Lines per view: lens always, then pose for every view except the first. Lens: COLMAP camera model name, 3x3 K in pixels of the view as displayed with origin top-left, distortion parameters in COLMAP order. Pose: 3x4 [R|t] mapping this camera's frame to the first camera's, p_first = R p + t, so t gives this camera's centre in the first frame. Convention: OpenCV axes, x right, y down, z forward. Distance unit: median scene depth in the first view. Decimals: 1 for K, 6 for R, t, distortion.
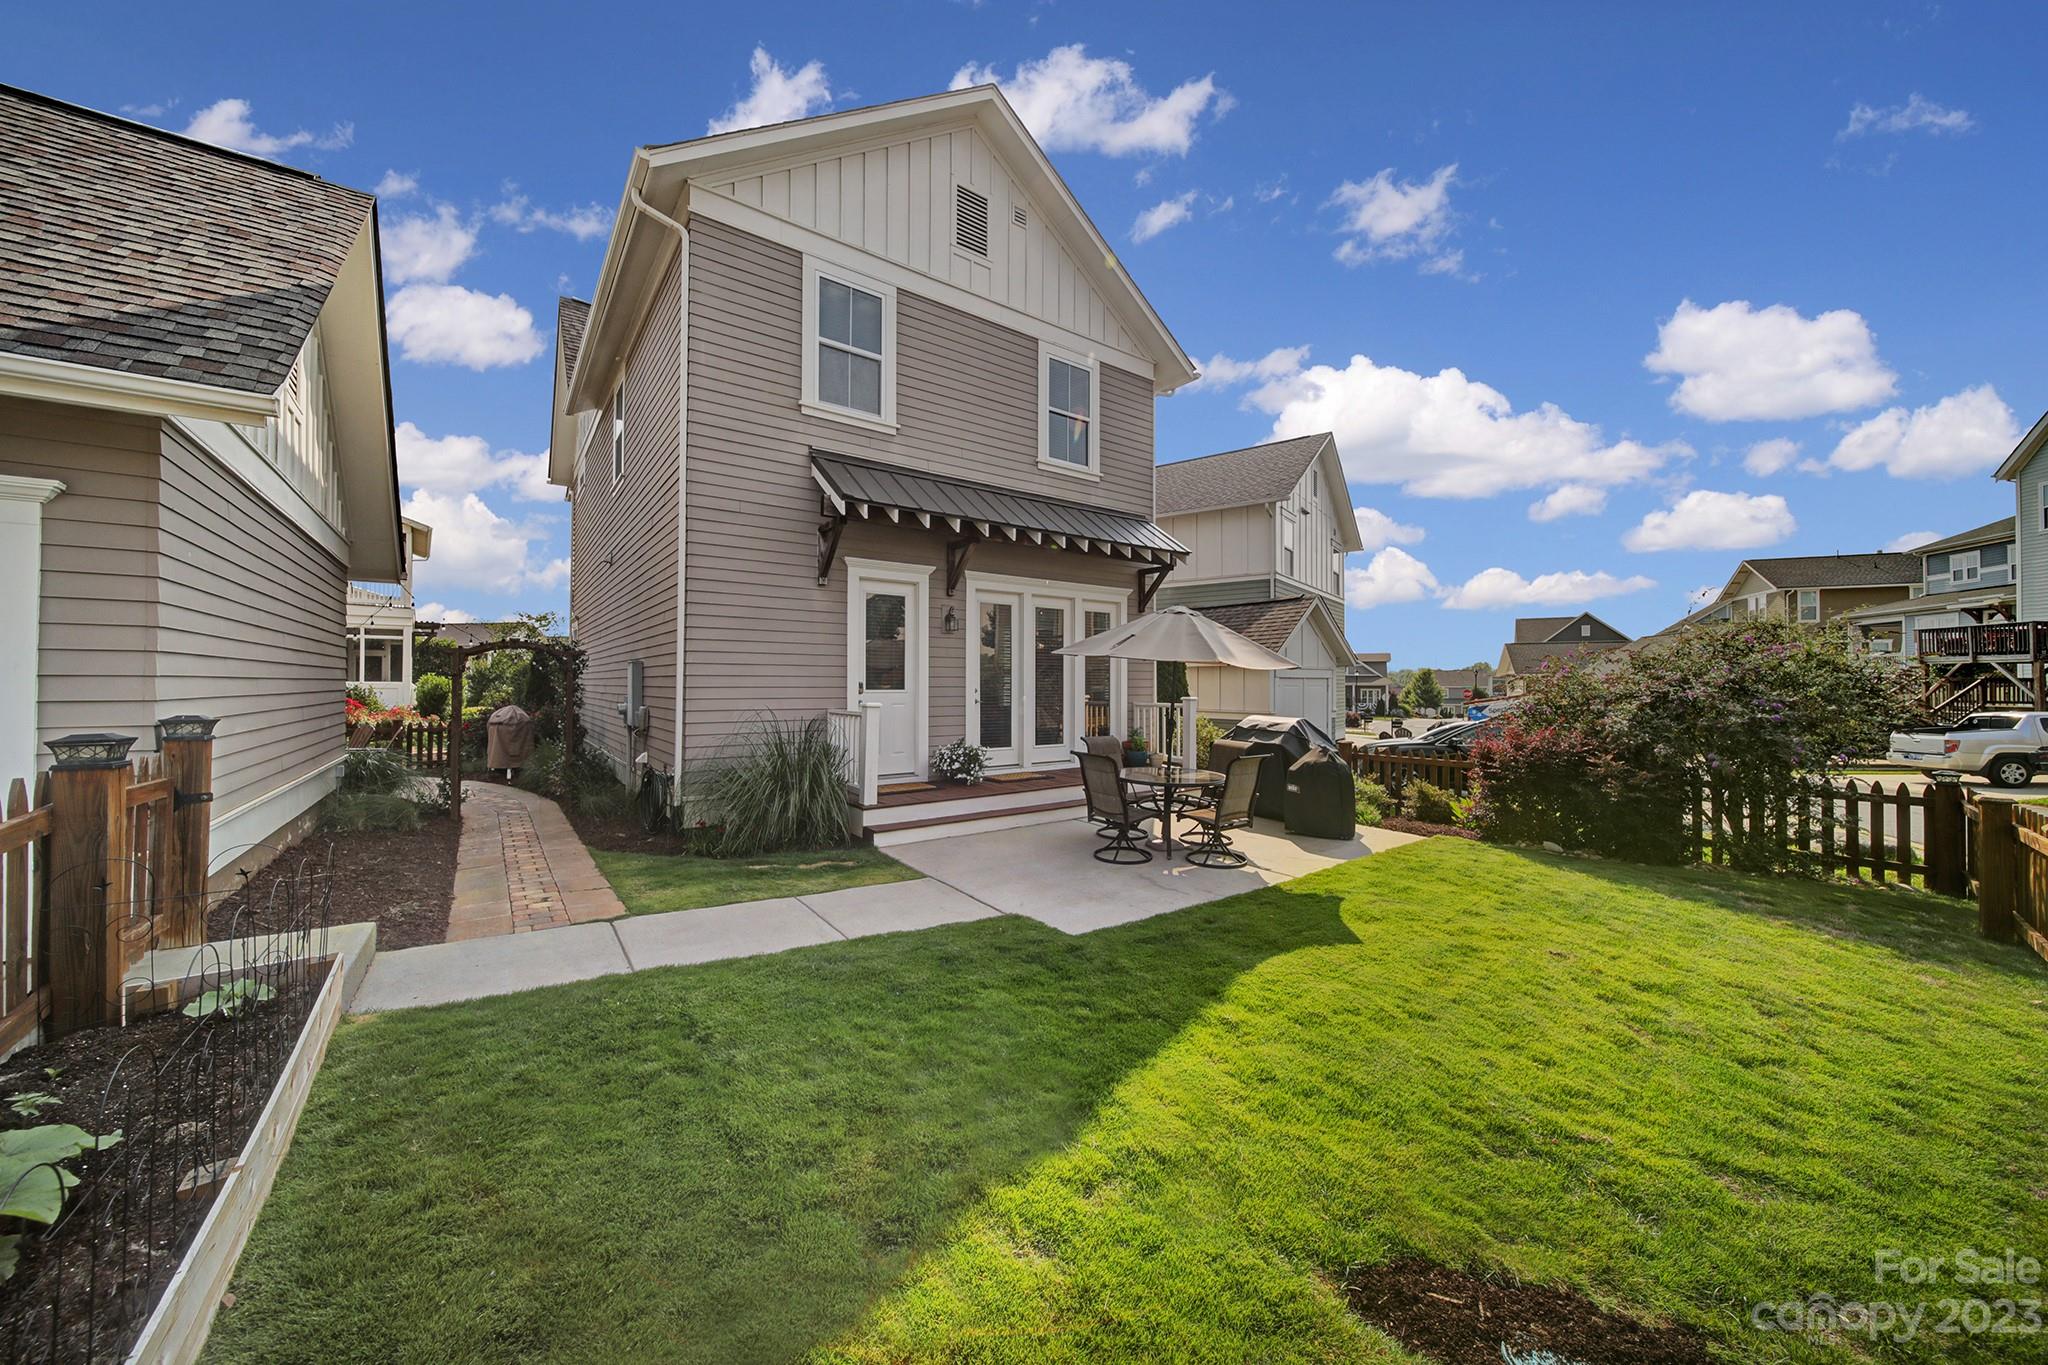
lens RADIAL K [[724.0, 0, 1028.0], [0, 724.0, 655.5], [0, 0, 1]] dist [-0.000220, -0.000134]
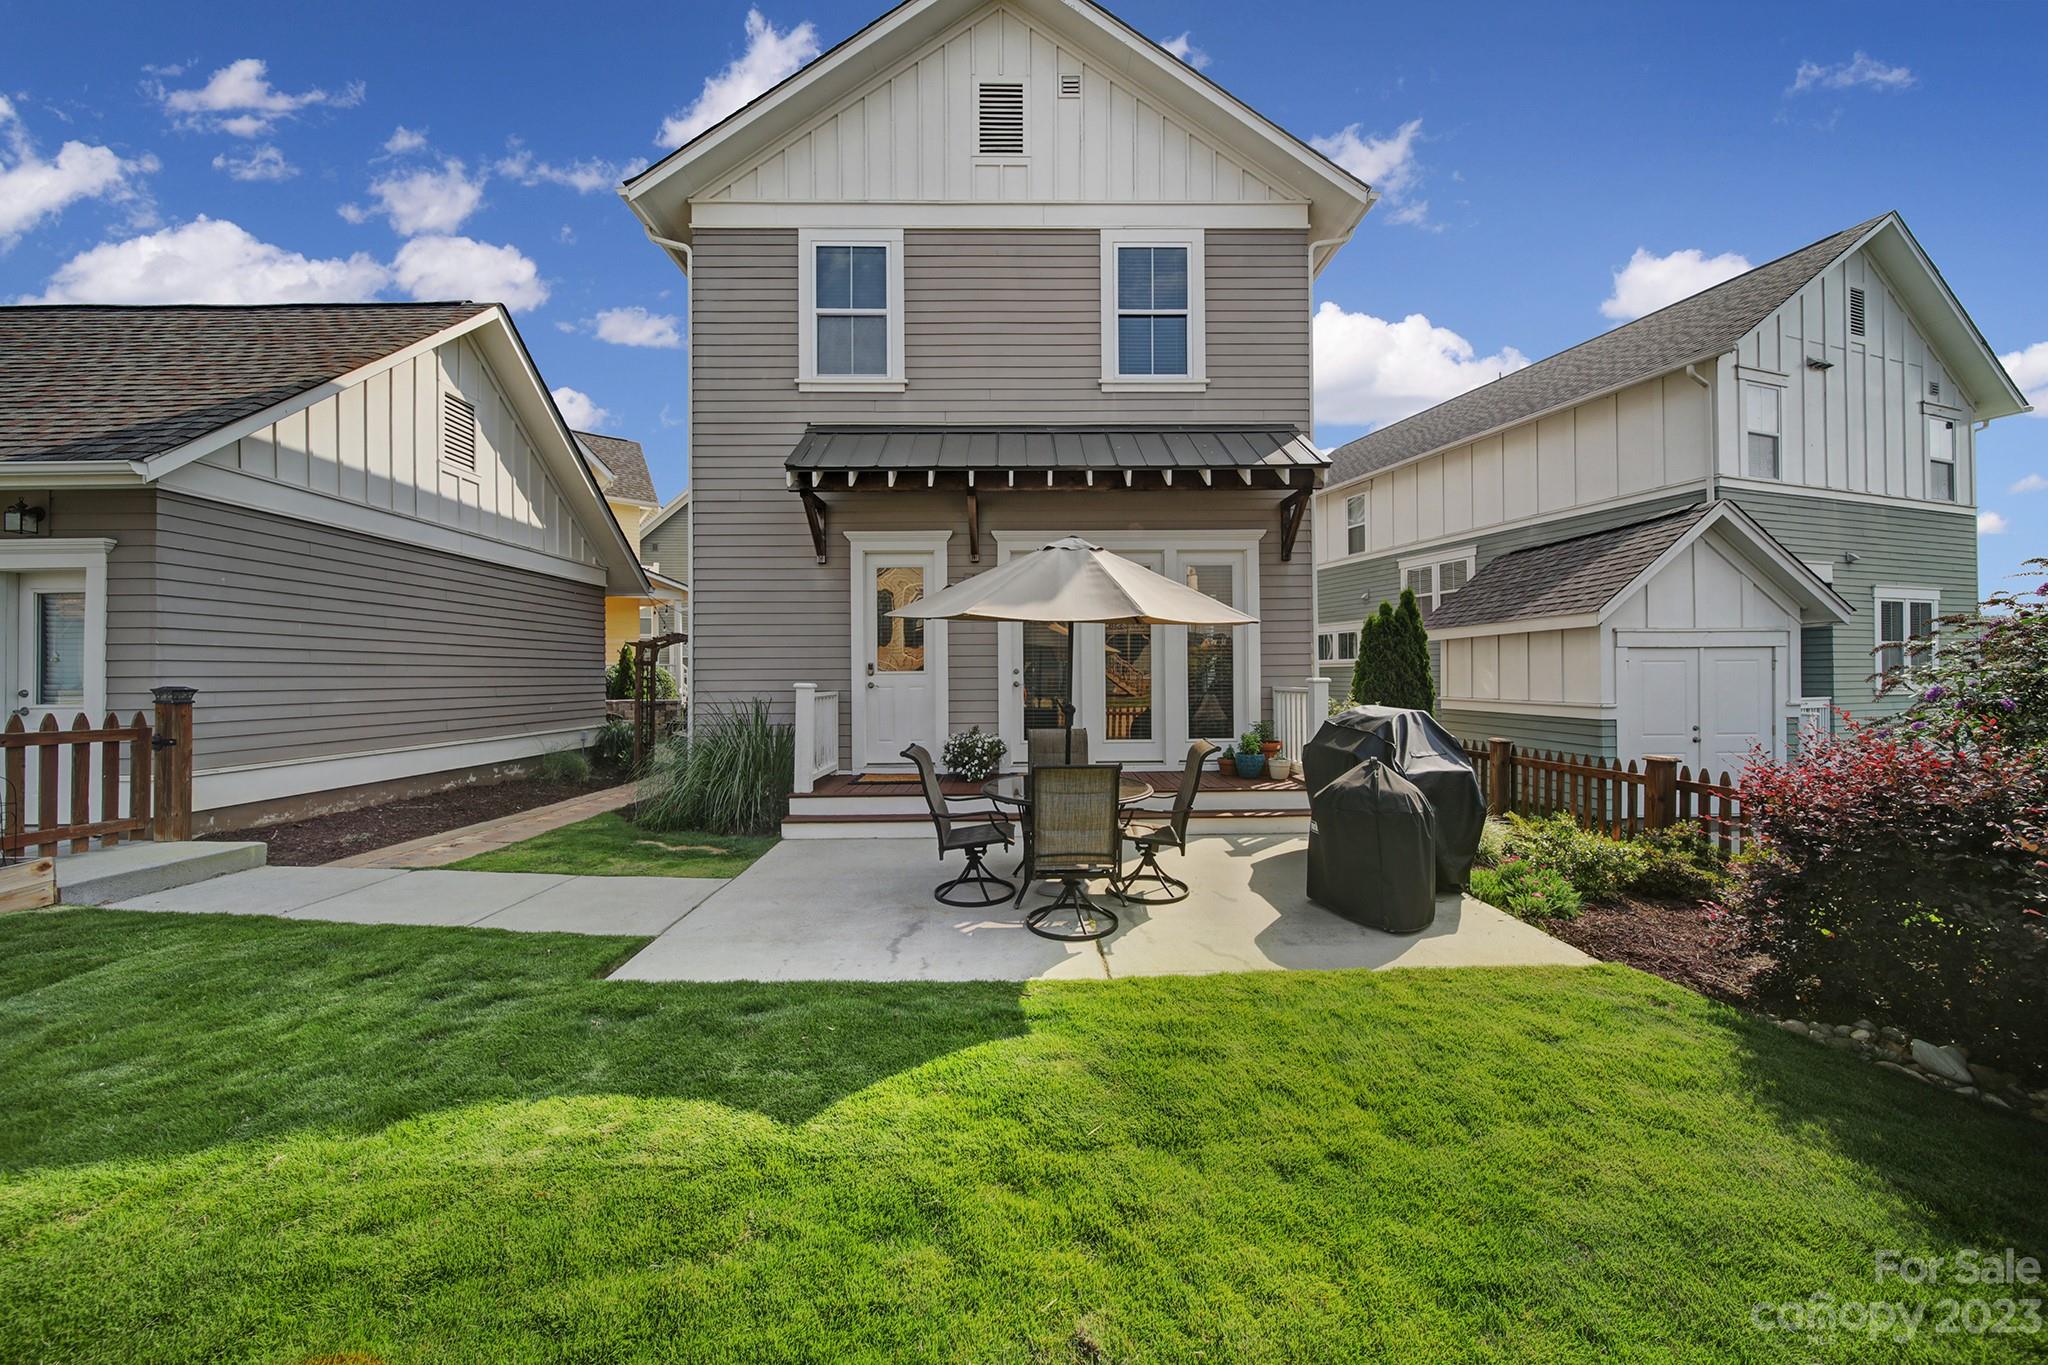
lens RADIAL K [[724.0, 0, 1028.0], [0, 724.0, 655.5], [0, 0, 1]] dist [-0.000220, -0.000134]
pose [[0.806796, -0.024182, -0.590335, 0.474376], [0.032186, 0.999477, 0.003045, 0.029909], [0.589953, -0.021457, 0.807152, 0.350090]]
